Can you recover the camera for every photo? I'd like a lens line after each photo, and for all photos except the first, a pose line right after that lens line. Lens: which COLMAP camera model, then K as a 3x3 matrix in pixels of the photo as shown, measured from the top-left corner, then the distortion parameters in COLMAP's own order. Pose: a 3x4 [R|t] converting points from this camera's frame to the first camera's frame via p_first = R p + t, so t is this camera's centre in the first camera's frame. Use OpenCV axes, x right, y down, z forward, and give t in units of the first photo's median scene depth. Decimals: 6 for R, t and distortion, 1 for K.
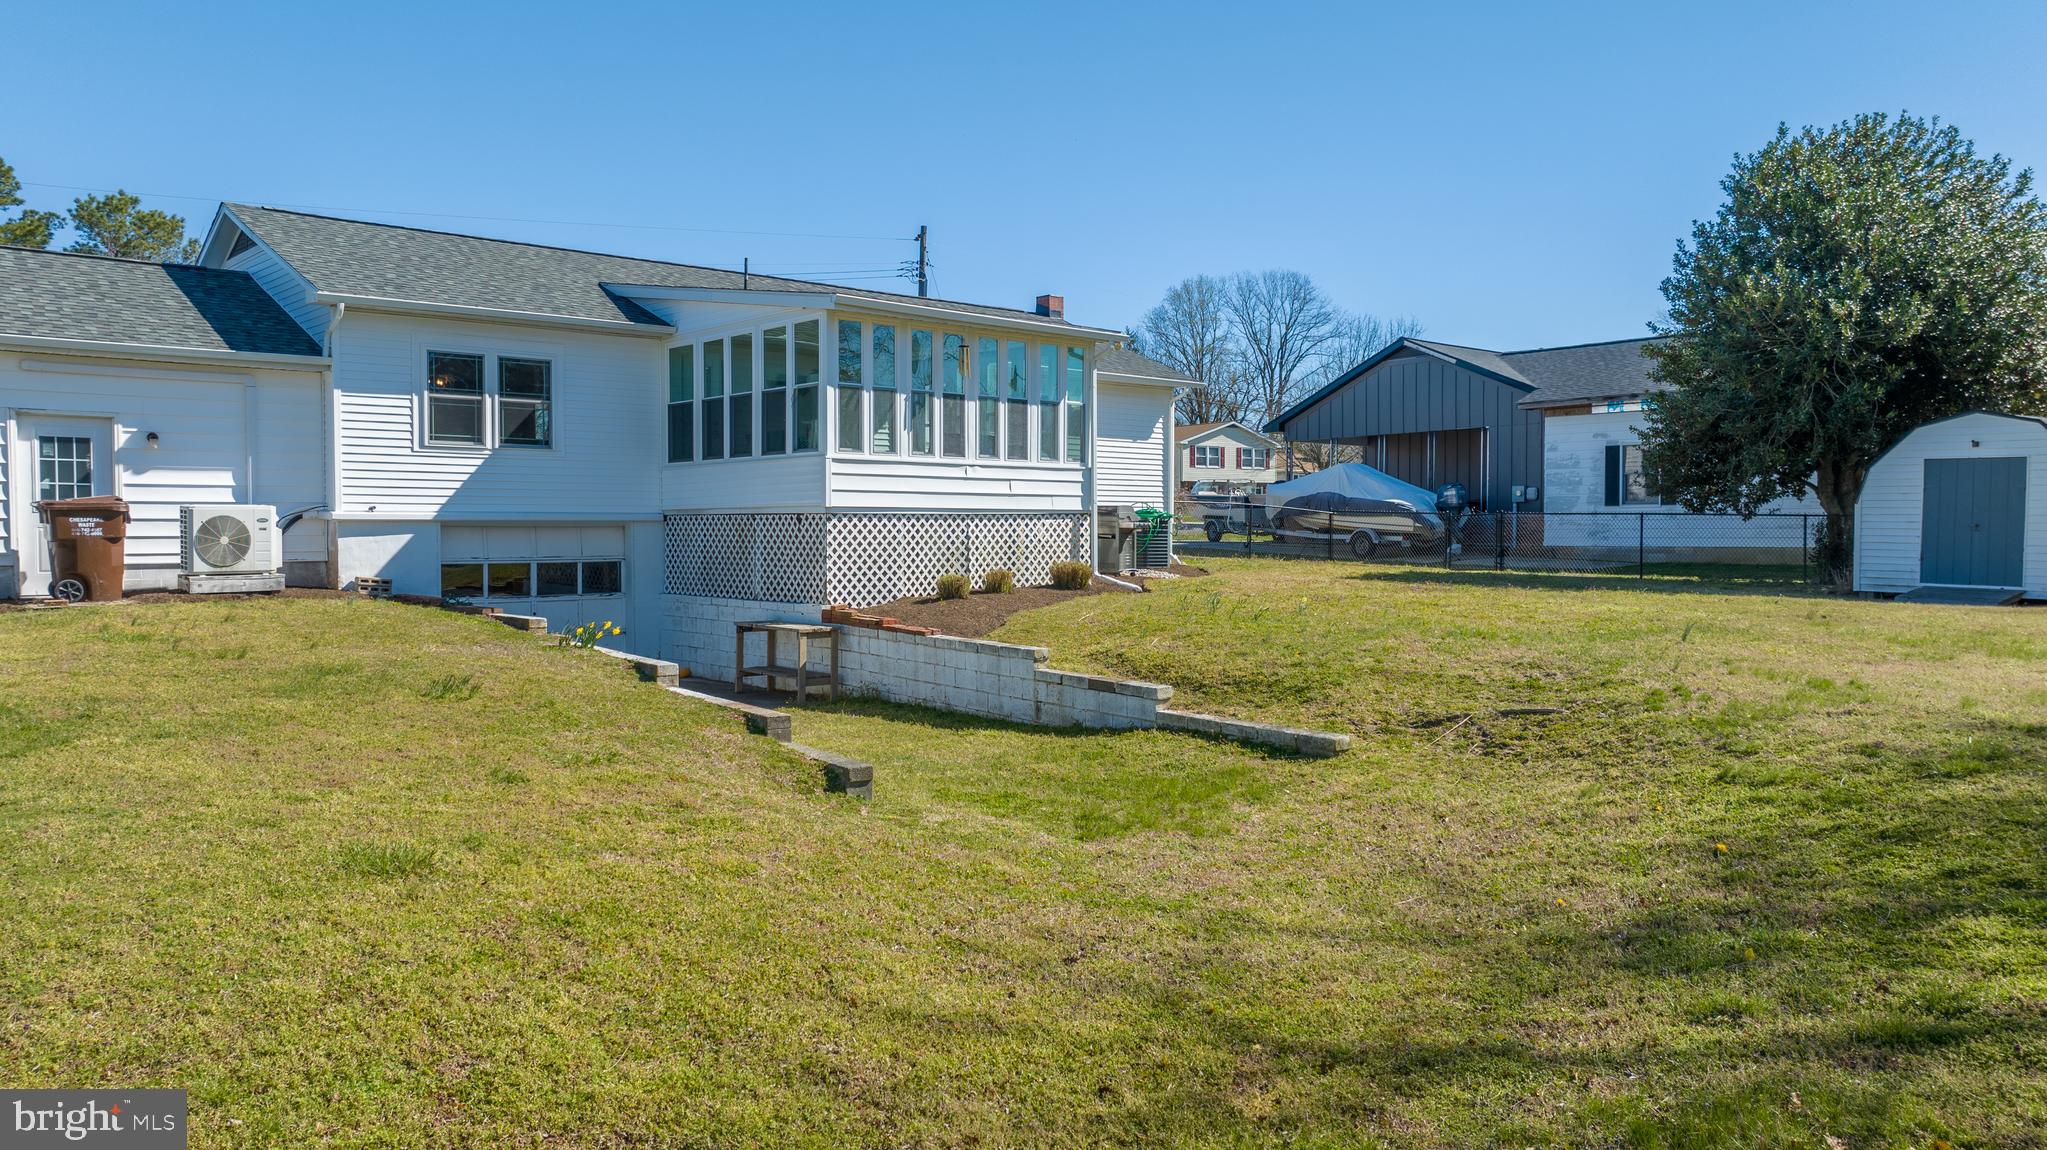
lens RADIAL K [[1442.7, 0, 1026.8], [0, 1442.7, 576.1], [0, 0, 1]] dist [-0.032150, 0.025884]
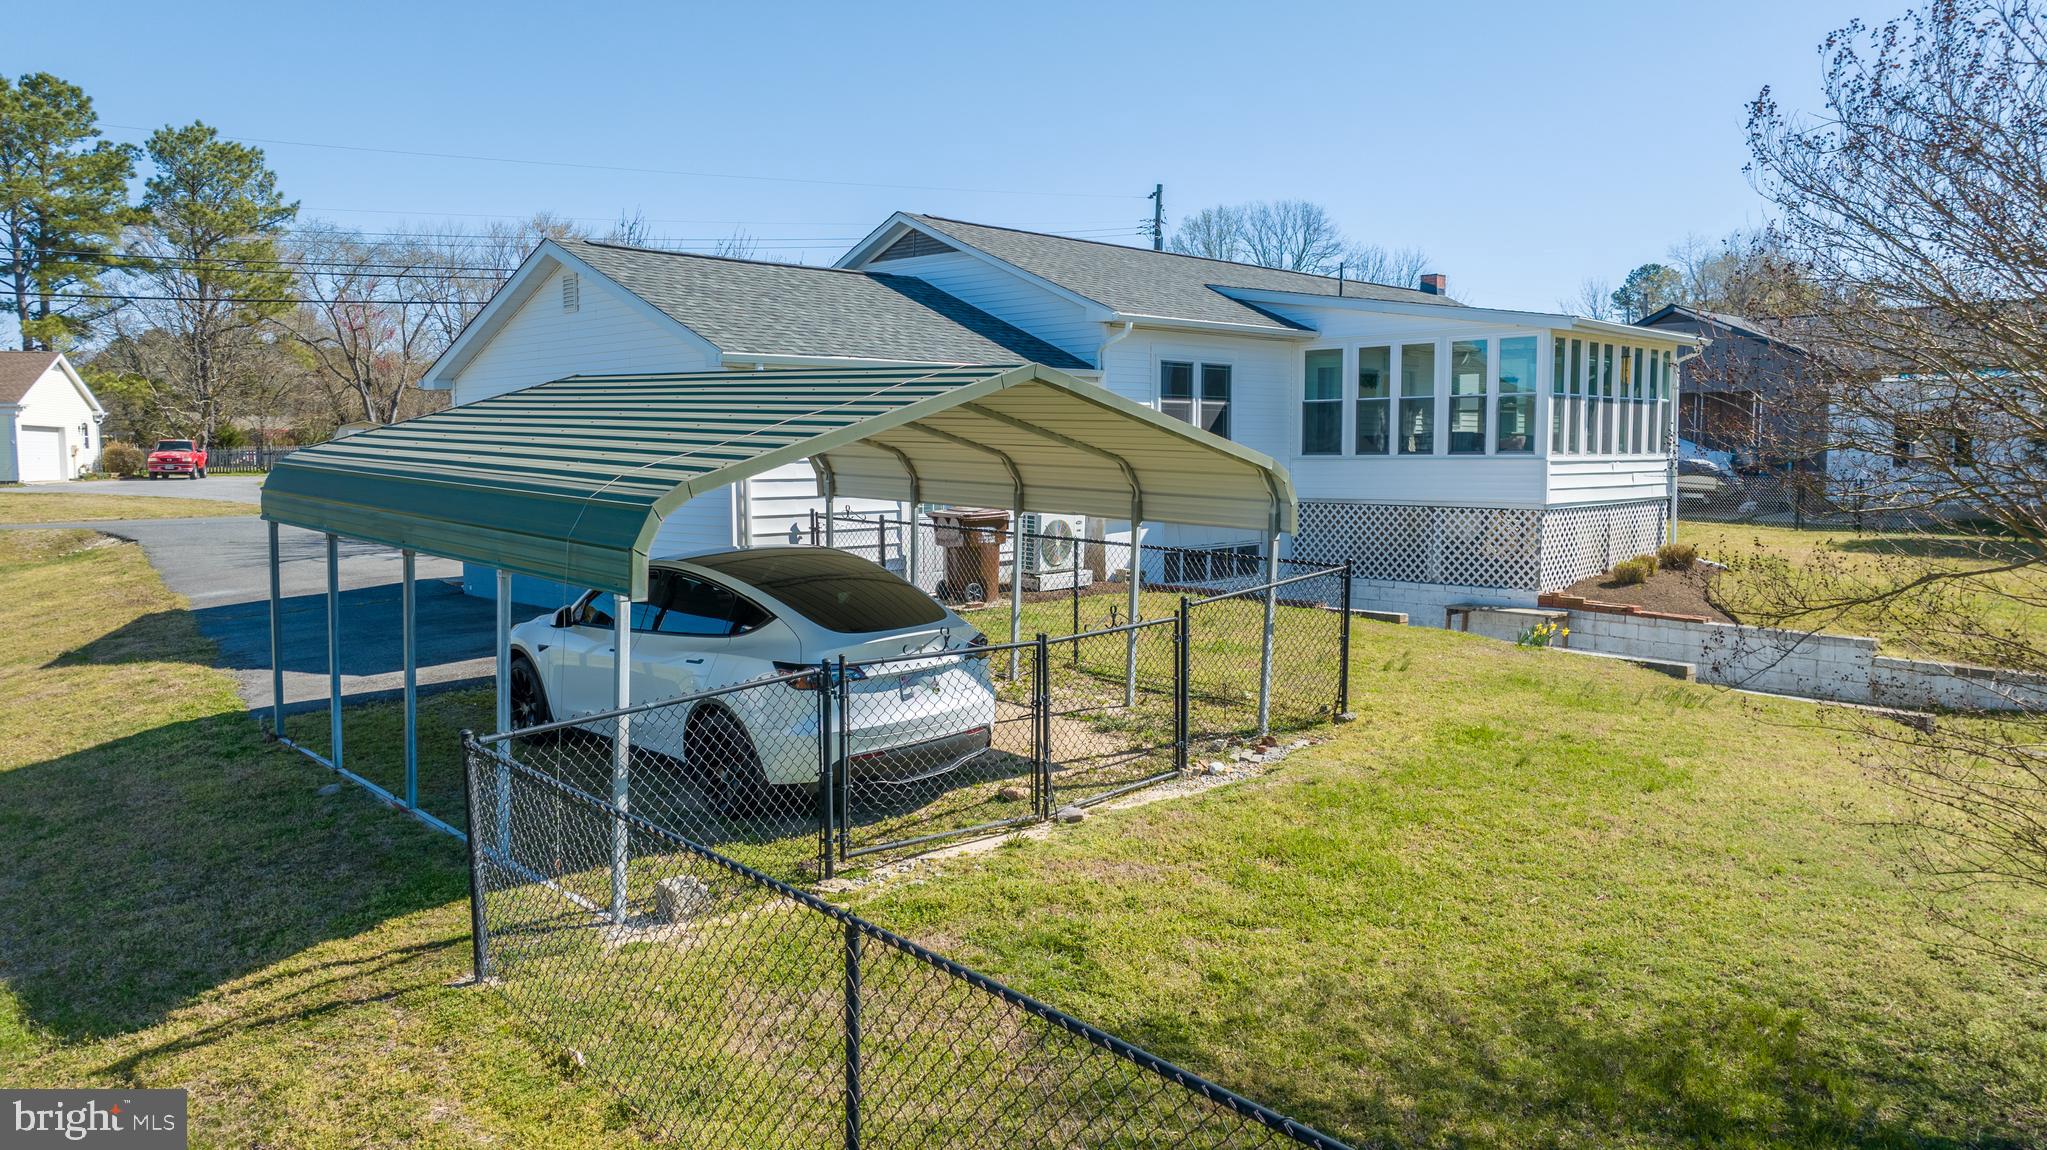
lens RADIAL K [[1442.7, 0, 1020.6], [0, 1442.7, 566.8], [0, 0, 1]] dist [-0.032150, 0.025884]
pose [[0.998230, -0.008627, 0.058841, -0.536173], [0.005619, 0.998678, 0.051086, -0.051489], [-0.059204, -0.050665, 0.996959, -0.085574]]
